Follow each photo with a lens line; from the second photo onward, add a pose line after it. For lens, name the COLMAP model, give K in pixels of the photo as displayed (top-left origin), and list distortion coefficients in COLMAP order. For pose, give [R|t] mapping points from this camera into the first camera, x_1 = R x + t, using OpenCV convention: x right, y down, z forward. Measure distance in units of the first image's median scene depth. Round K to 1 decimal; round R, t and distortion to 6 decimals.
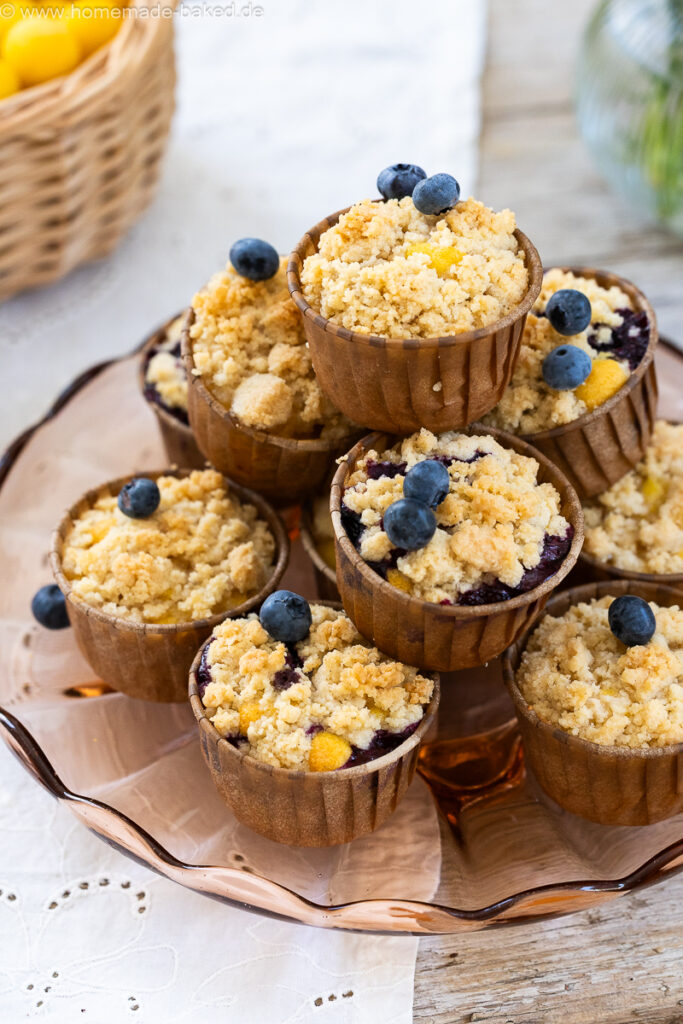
lens RADIAL K [[3153.9, 0, 344.2], [0, 3153.9, 514.7], [0, 0, 1]] dist [0.030446, 0.000000]
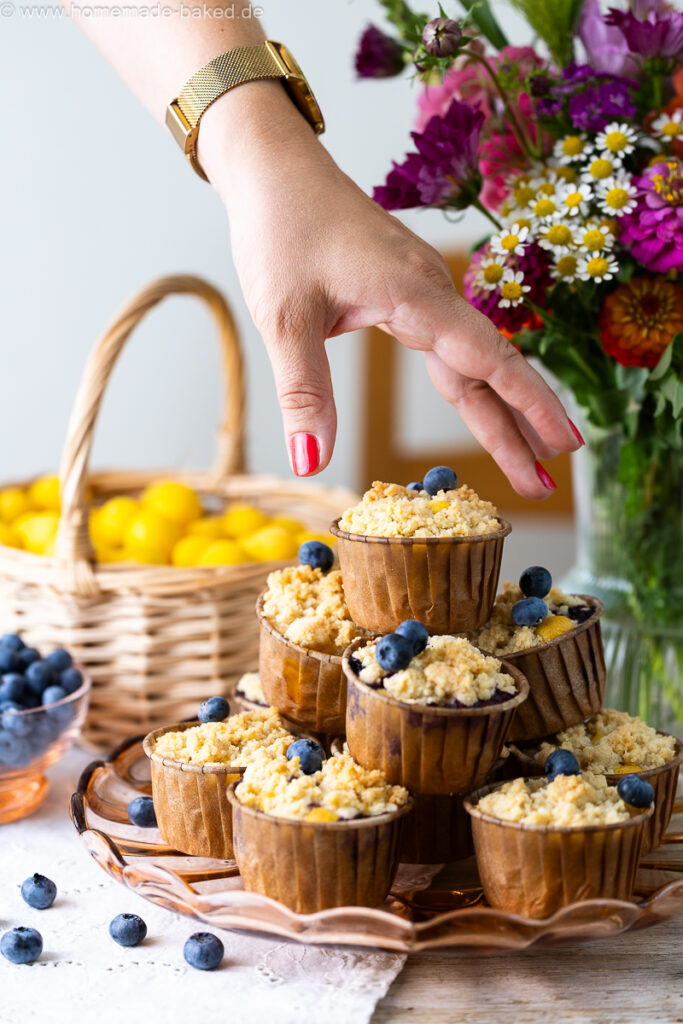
lens RADIAL K [[3153.9, 0, 338.8], [0, 3153.9, 518.1], [0, 0, 1]] dist [0.030446, 0.000000]
pose [[0.990728, 0.037469, -0.130591, 0.169704], [-0.098041, 0.862603, -0.496290, 0.620021], [0.094053, 0.504491, 0.858279, -0.208878]]
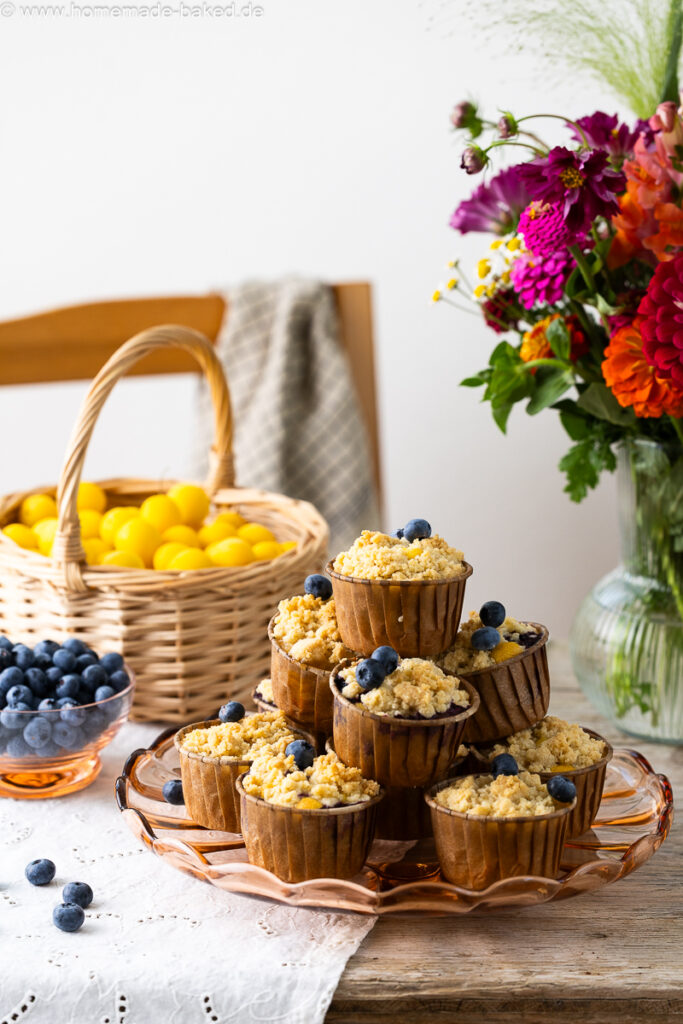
lens RADIAL K [[3153.9, 0, 342.2], [0, 3153.9, 502.1], [0, 0, 1]] dist [0.030446, 0.000000]
pose [[0.983461, 0.057387, -0.171786, 0.287839], [-0.132904, 0.873022, -0.469221, 0.710079], [0.123045, 0.484292, 0.866211, -0.524167]]
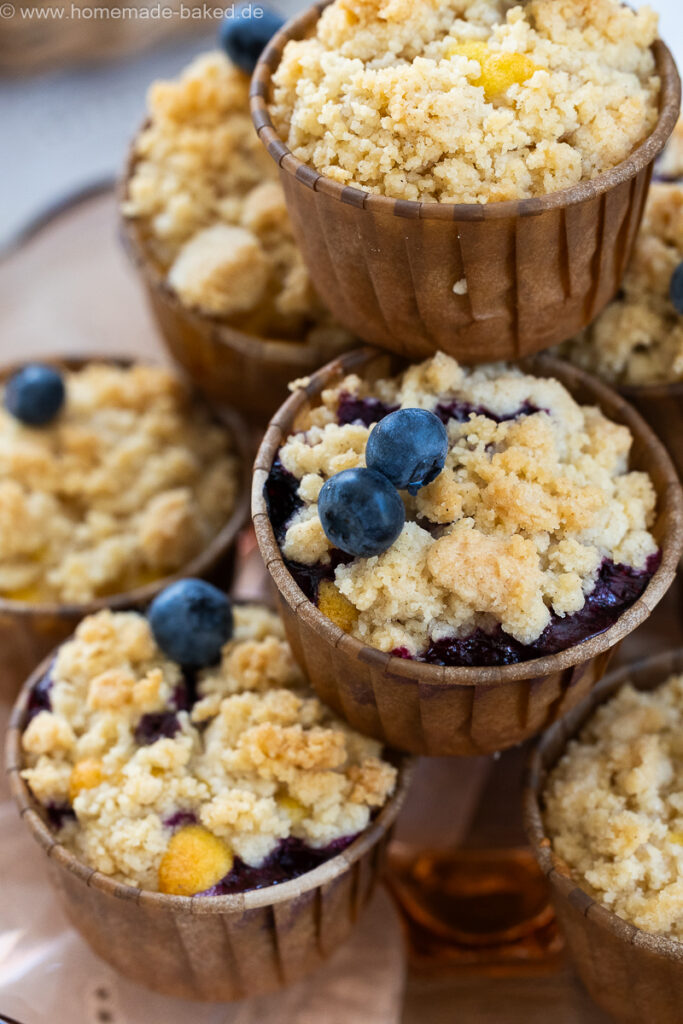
lens RADIAL K [[3153.9, 0, 335.4], [0, 3153.9, 510.9], [0, 0, 1]] dist [0.030446, 0.000000]
pose [[0.968415, 0.152035, -0.197632, 0.128679], [-0.141601, 0.987723, 0.065979, -0.034334], [0.205237, -0.035910, 0.978053, 0.410623]]
